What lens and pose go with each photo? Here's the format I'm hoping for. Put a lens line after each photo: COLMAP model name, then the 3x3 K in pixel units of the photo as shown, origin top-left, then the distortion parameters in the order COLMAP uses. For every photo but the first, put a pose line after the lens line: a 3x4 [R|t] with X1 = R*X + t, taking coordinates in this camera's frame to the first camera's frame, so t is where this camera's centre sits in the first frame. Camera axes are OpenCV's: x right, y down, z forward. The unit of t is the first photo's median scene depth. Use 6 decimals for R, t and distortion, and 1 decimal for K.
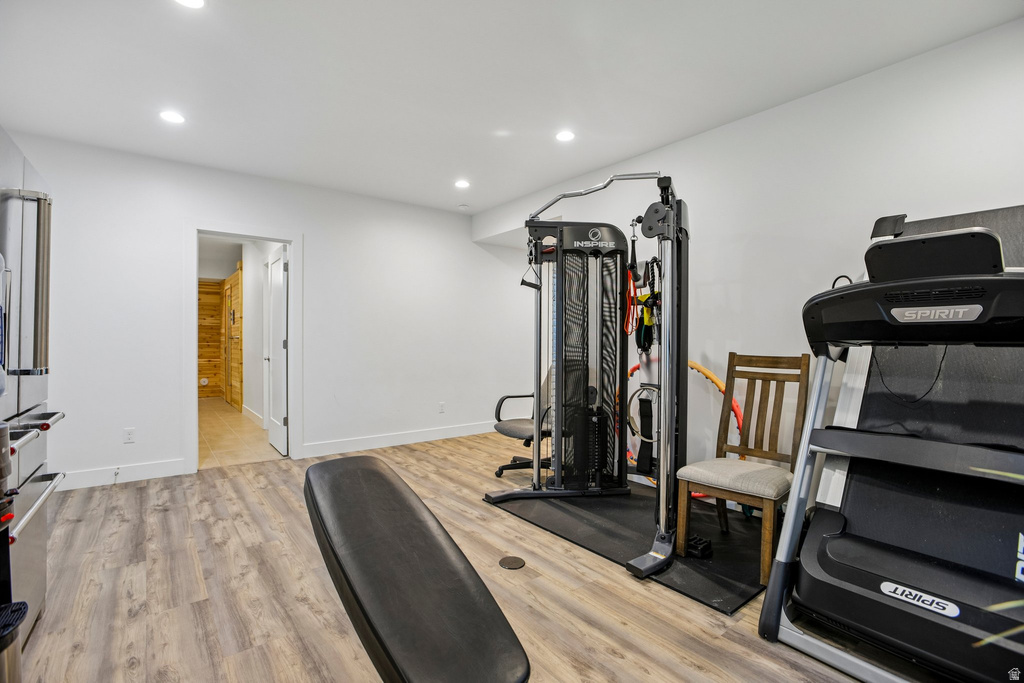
lens RADIAL K [[469.4, 0, 512.0], [0, 469.4, 341.5], [0, 0, 1]] dist [-0.066655, 0.027256]
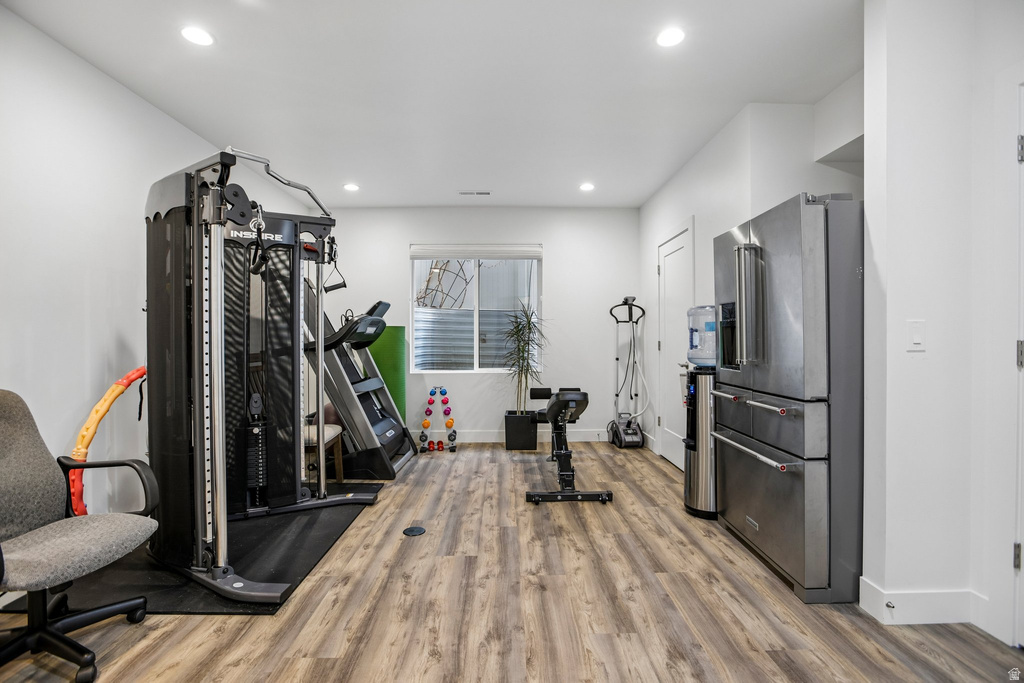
lens RADIAL K [[469.4, 0, 512.0], [0, 469.4, 341.5], [0, 0, 1]] dist [-0.066655, 0.027256]
pose [[-0.791225, -0.005585, 0.611500, -1.079273], [0.001932, 0.999930, 0.011632, -0.018750], [-0.611522, 0.010385, -0.791159, 2.100513]]
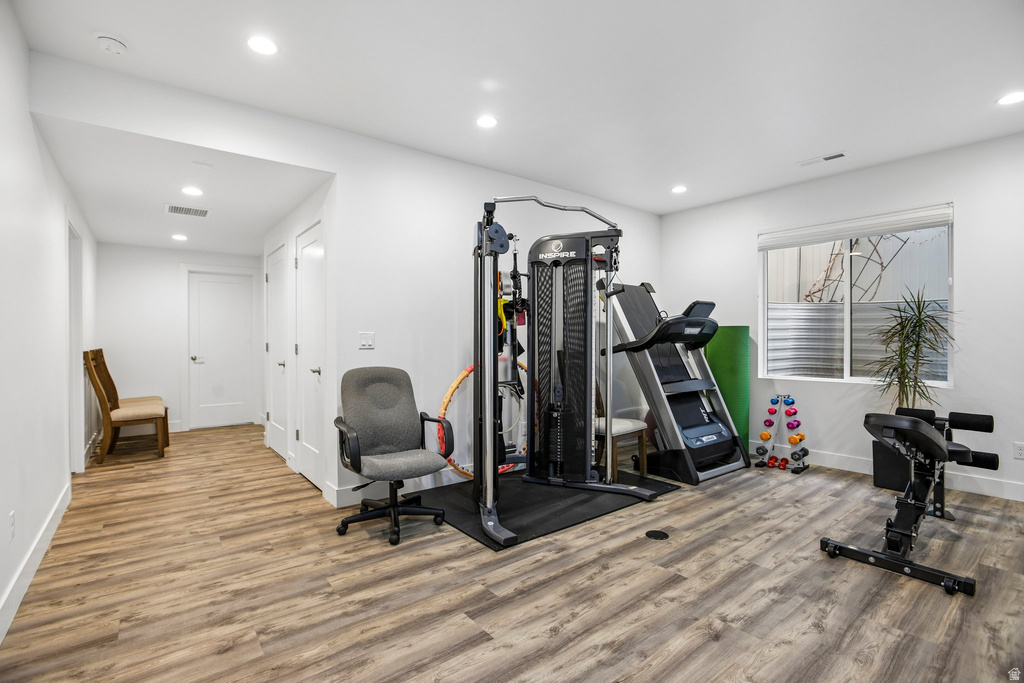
lens RADIAL K [[469.4, 0, 512.0], [0, 469.4, 341.5], [0, 0, 1]] dist [-0.066655, 0.027256]
pose [[0.003045, -0.005620, 0.999980, -1.364589], [0.007186, 0.999959, 0.005598, -0.016502], [-0.999970, 0.007168, 0.003086, 1.607235]]
